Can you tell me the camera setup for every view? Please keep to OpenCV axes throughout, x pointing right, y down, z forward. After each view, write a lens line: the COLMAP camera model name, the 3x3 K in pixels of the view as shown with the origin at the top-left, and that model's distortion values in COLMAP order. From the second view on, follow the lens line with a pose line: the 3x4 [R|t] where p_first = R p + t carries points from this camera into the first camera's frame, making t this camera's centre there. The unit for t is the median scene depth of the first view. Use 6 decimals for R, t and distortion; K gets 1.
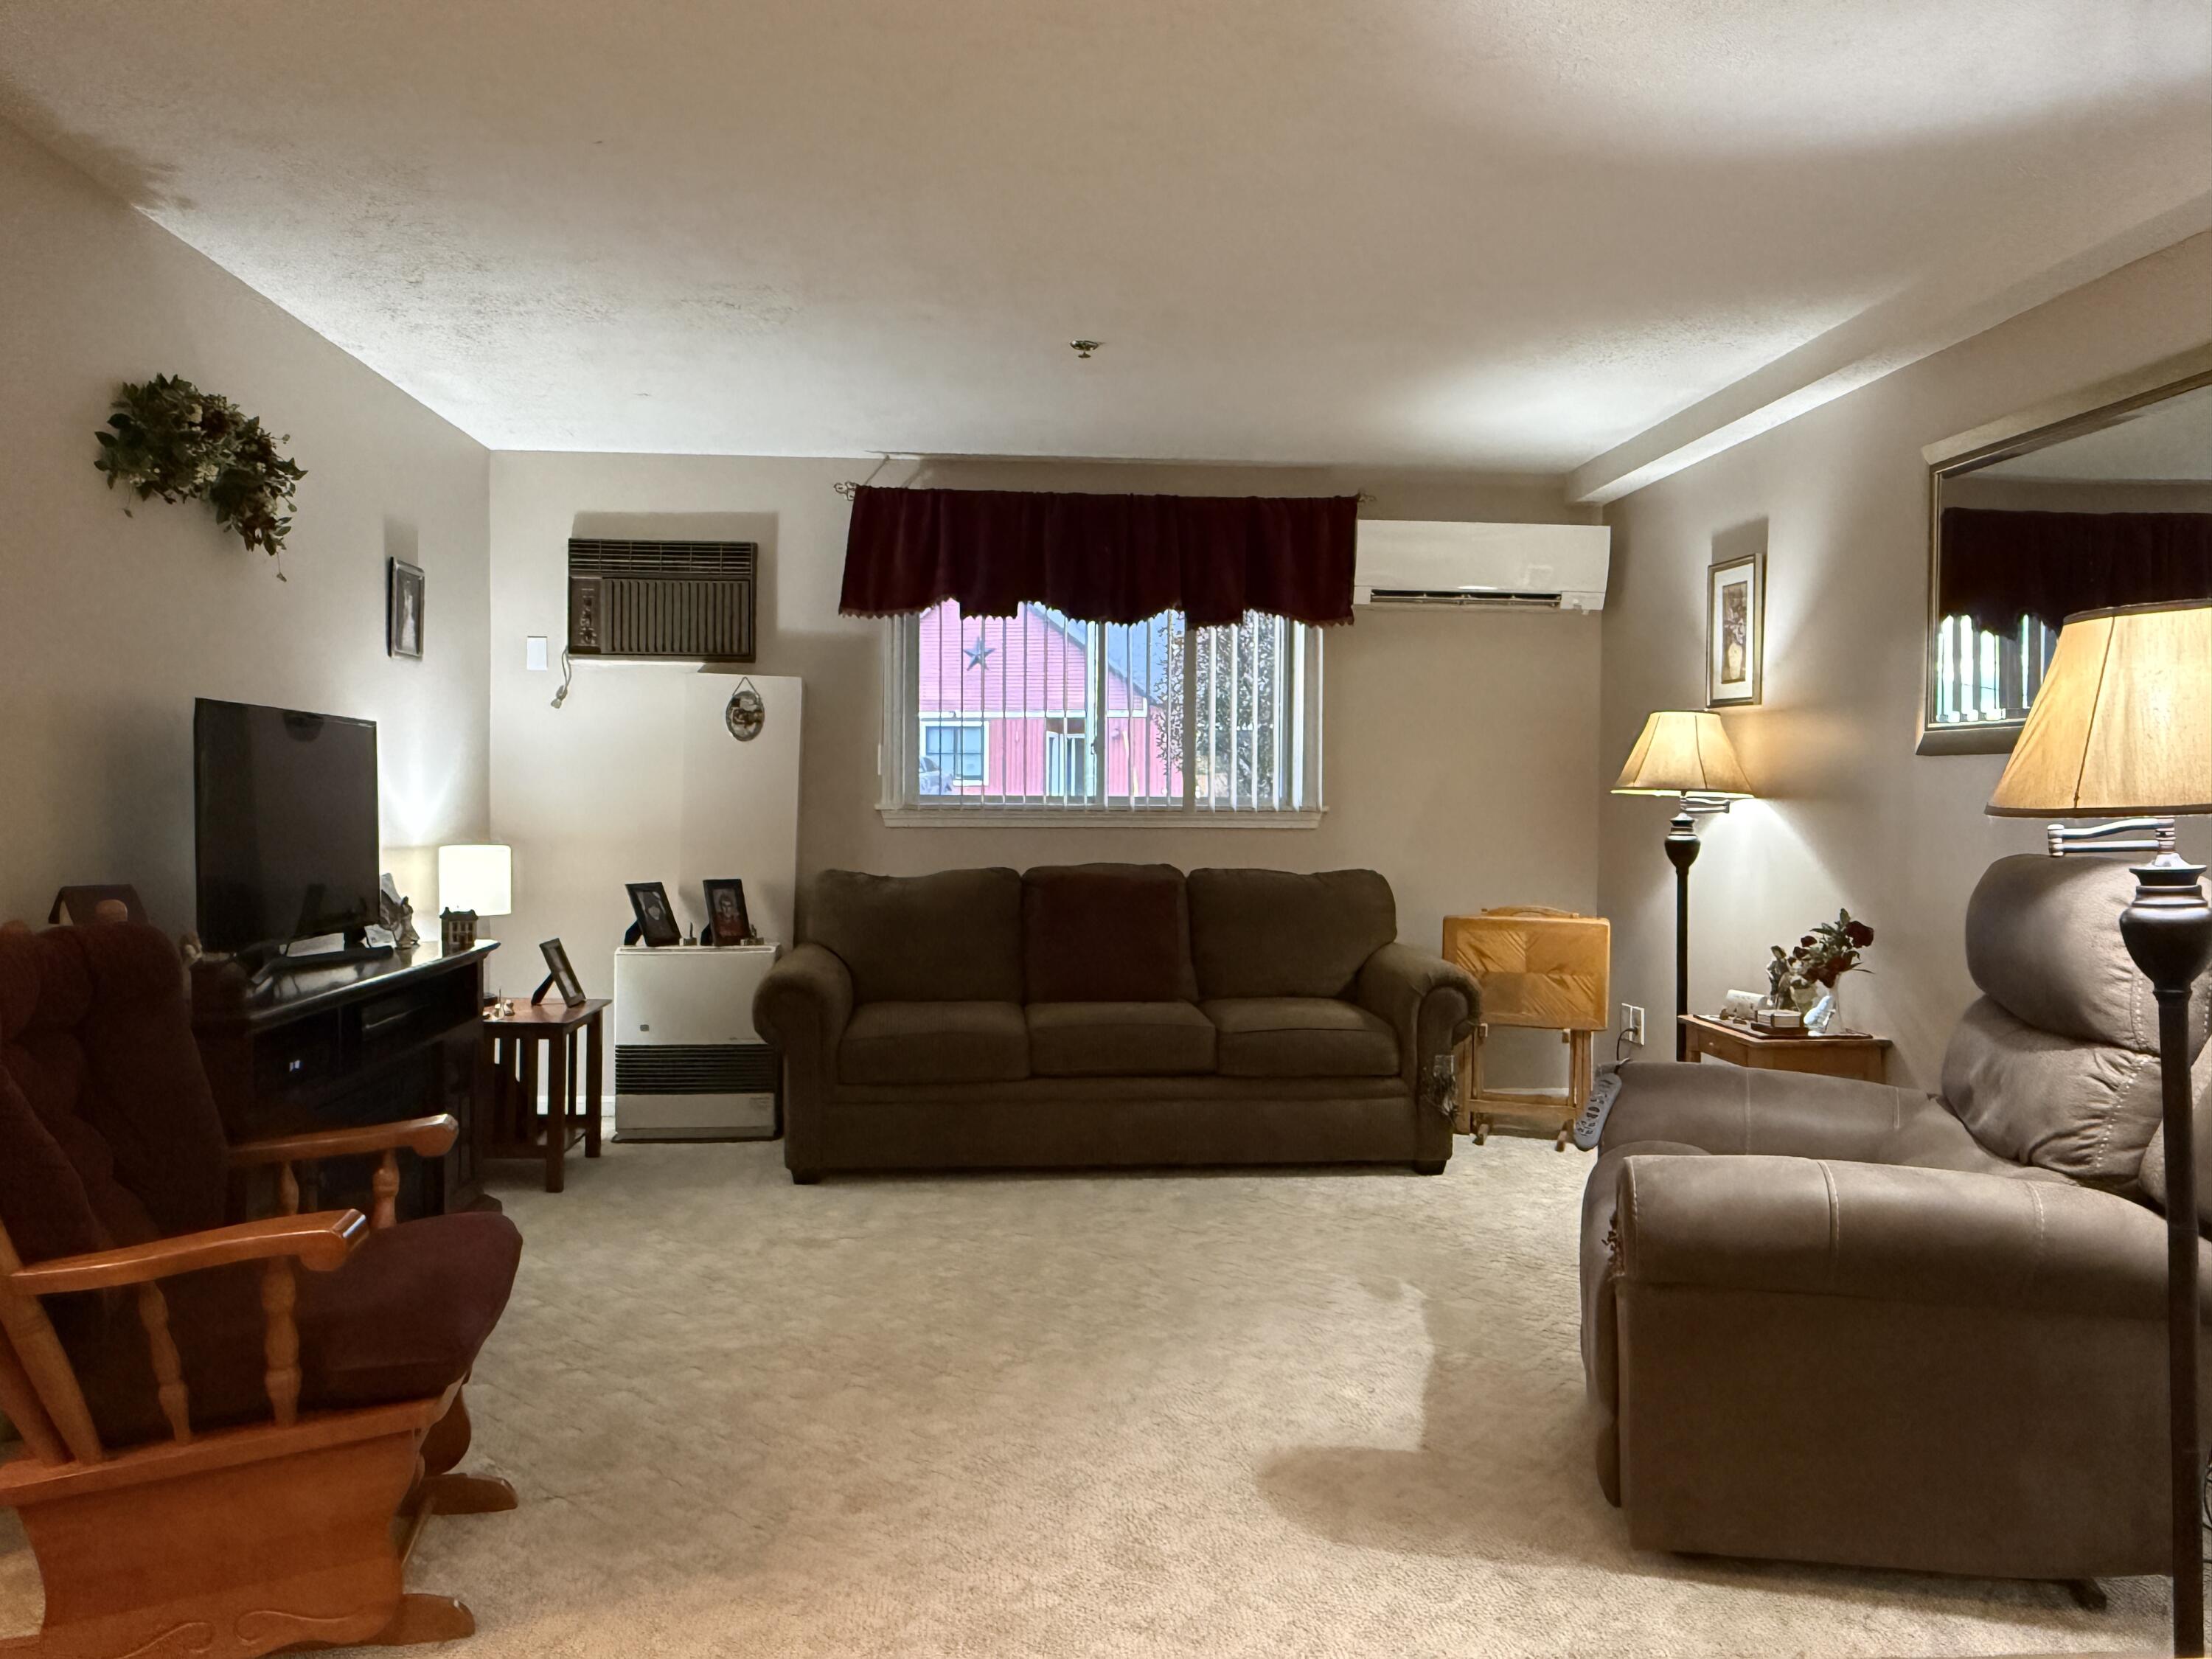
lens RADIAL K [[1509.1, 0, 1106.0], [0, 1509.1, 829.5], [0, 0, 1]] dist [0.003570, 0.000447]
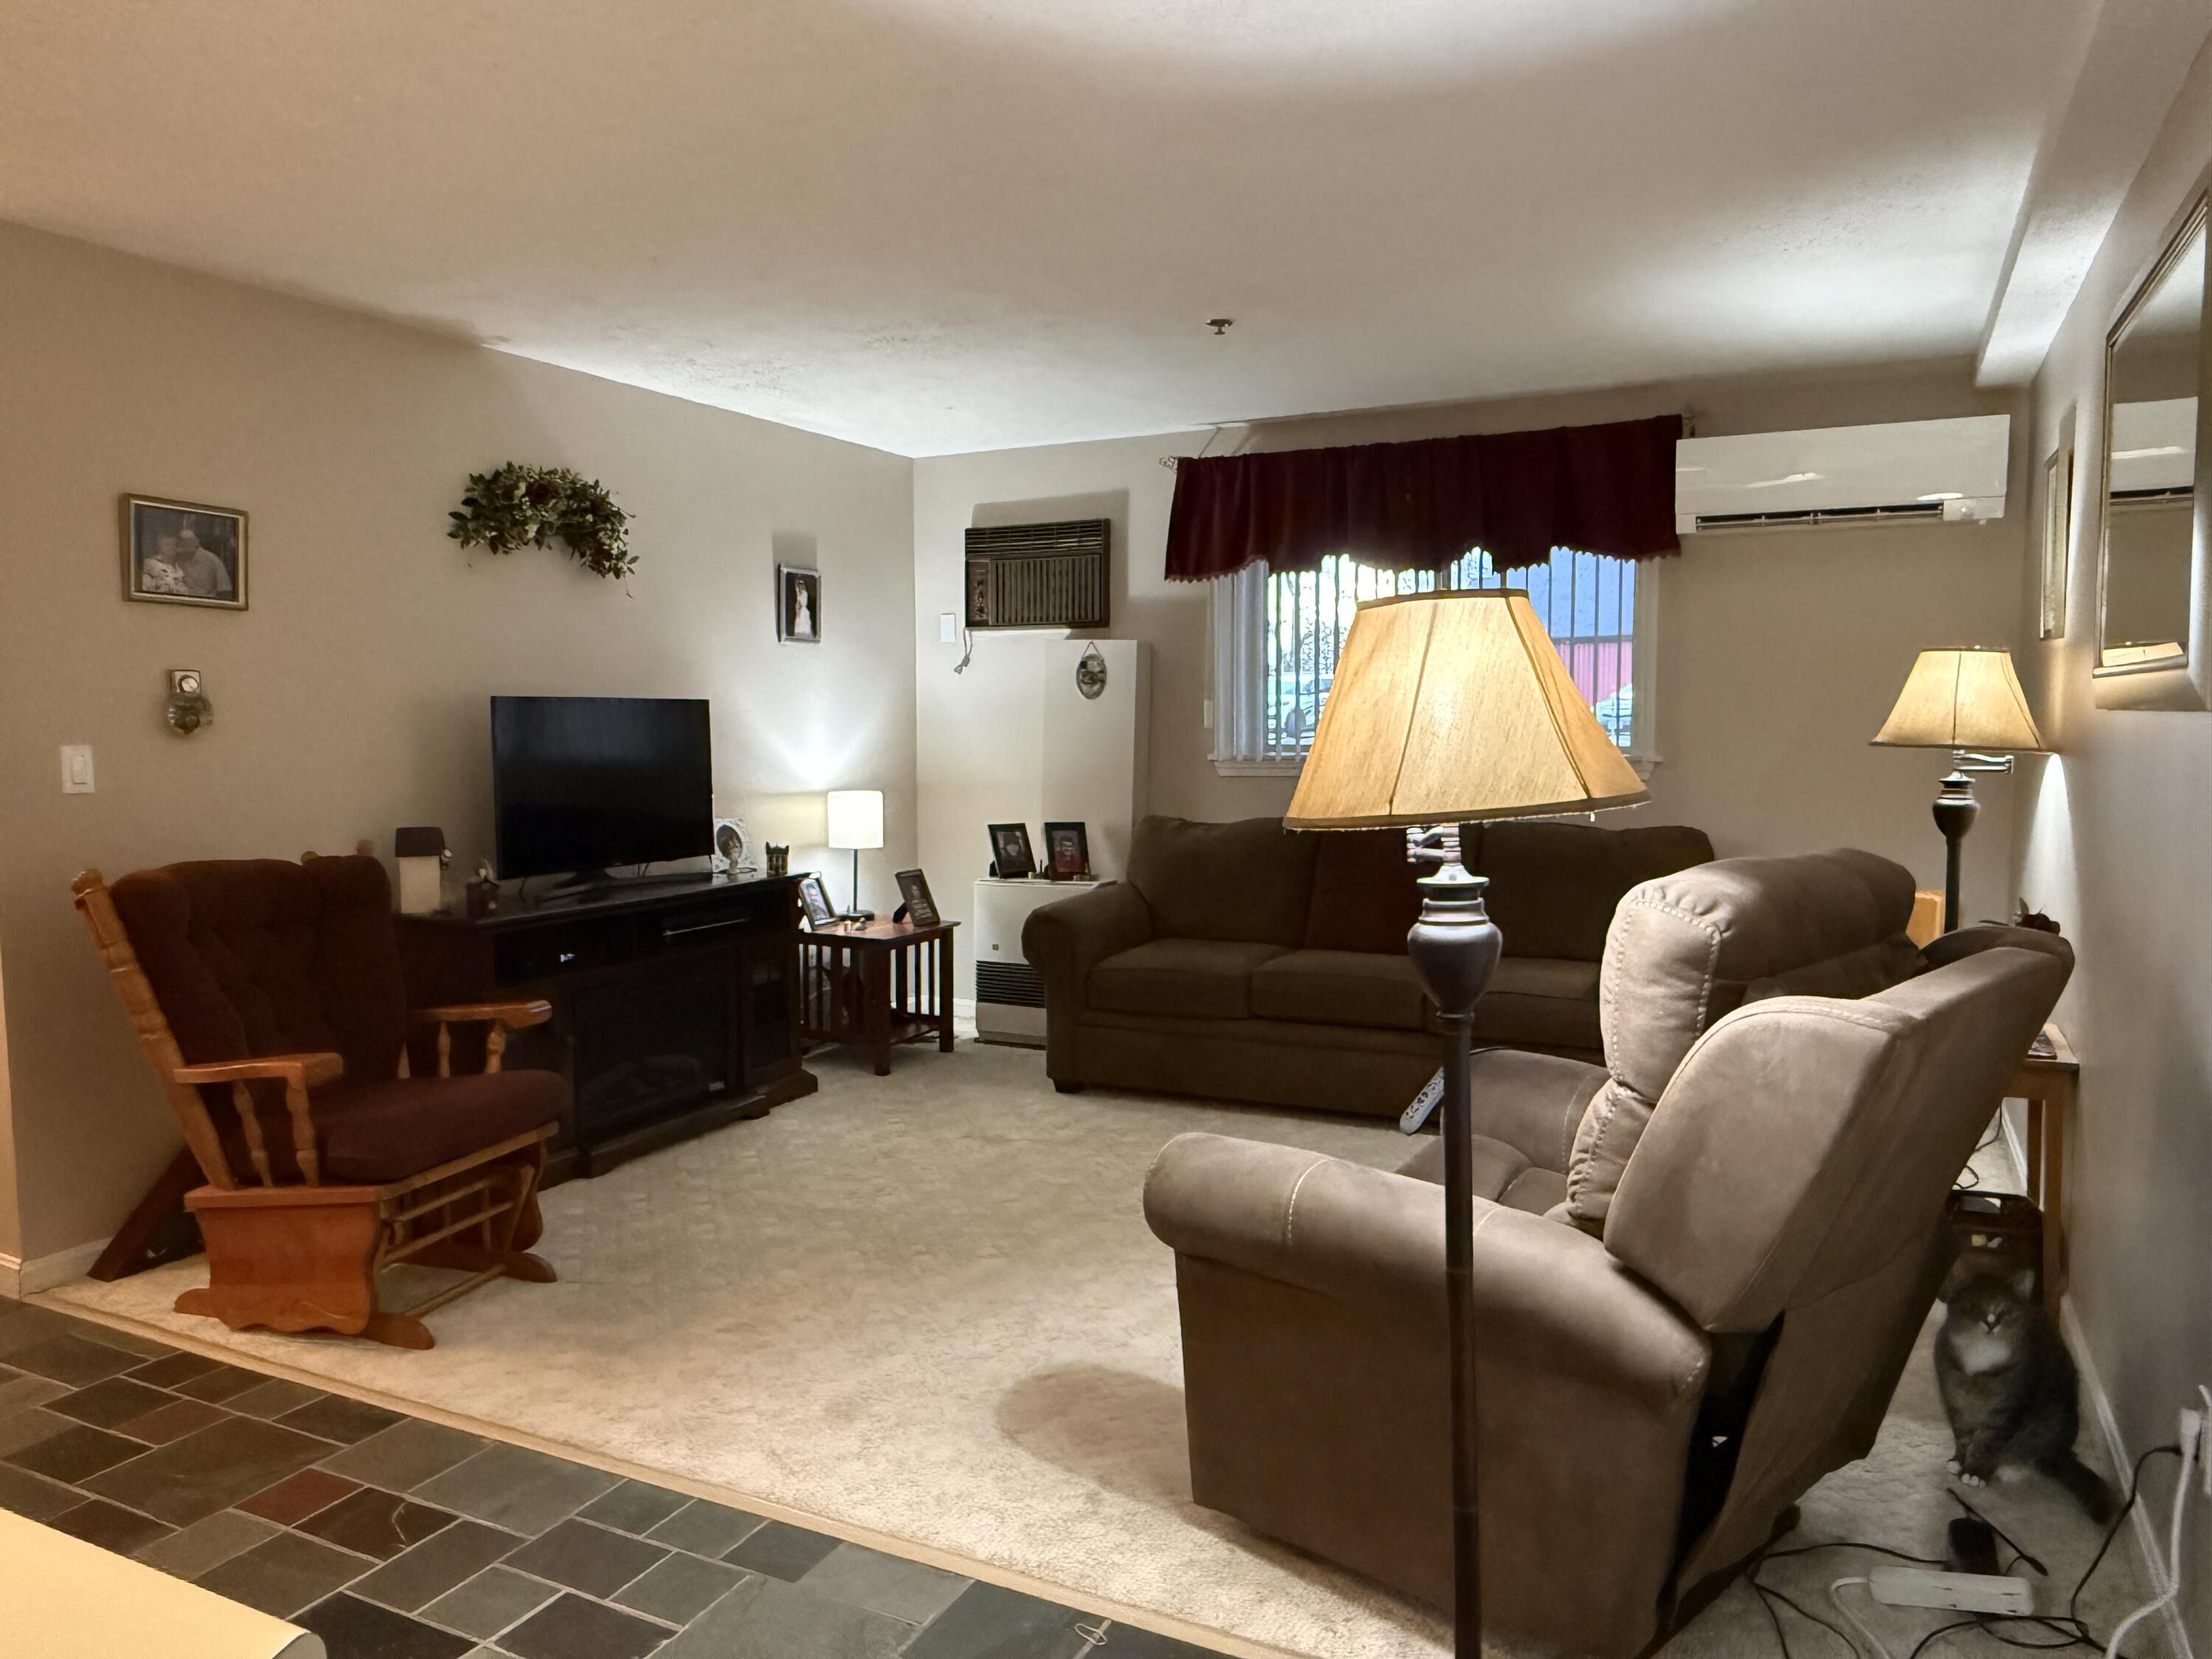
lens RADIAL K [[1513.6, 0, 1111.2], [0, 1513.6, 835.4], [0, 0, 1]] dist [0.004298, -0.000431]
pose [[0.857901, 0.027544, -0.513076, 0.399847], [0.000354, 0.998530, 0.054198, -0.020848], [0.513815, -0.046678, 0.856630, 0.044722]]
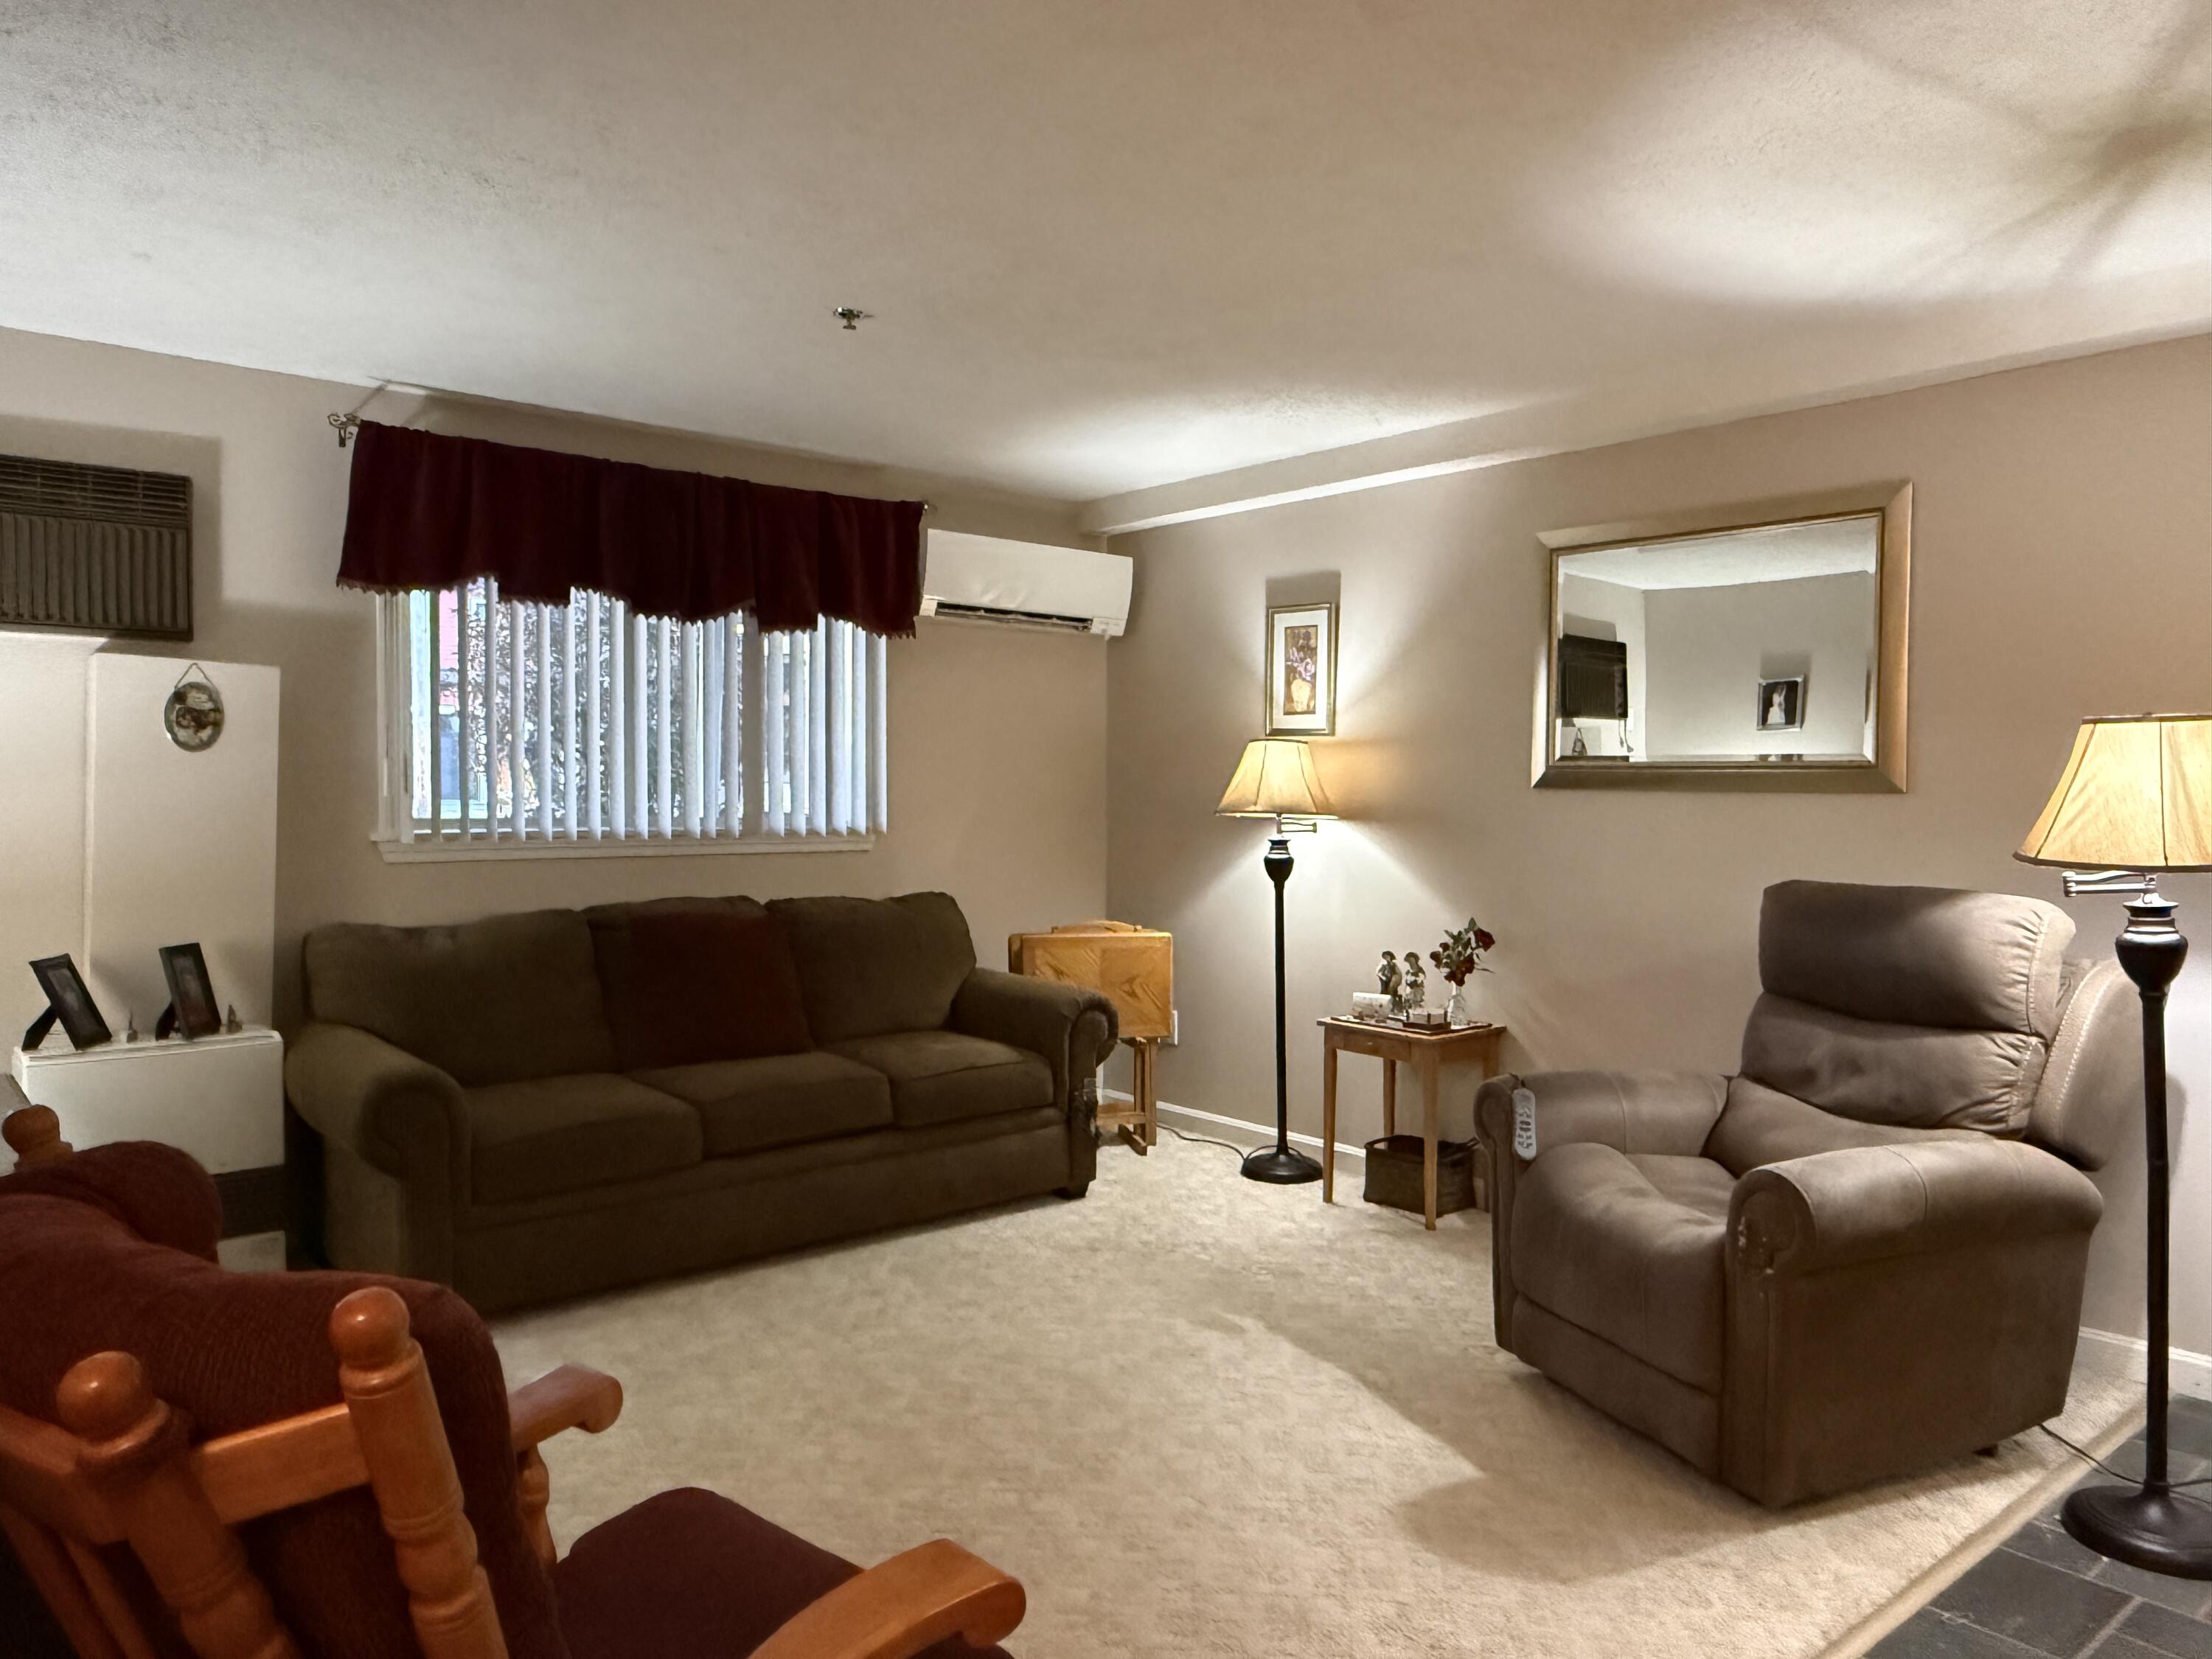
lens RADIAL K [[1509.1, 0, 1106.0], [0, 1509.1, 829.5], [0, 0, 1]] dist [0.003570, 0.000447]
pose [[0.811935, -0.017624, 0.583482, -0.348733], [0.012086, 0.999837, 0.013381, -0.029015], [-0.583623, -0.003813, 0.812016, 0.177189]]
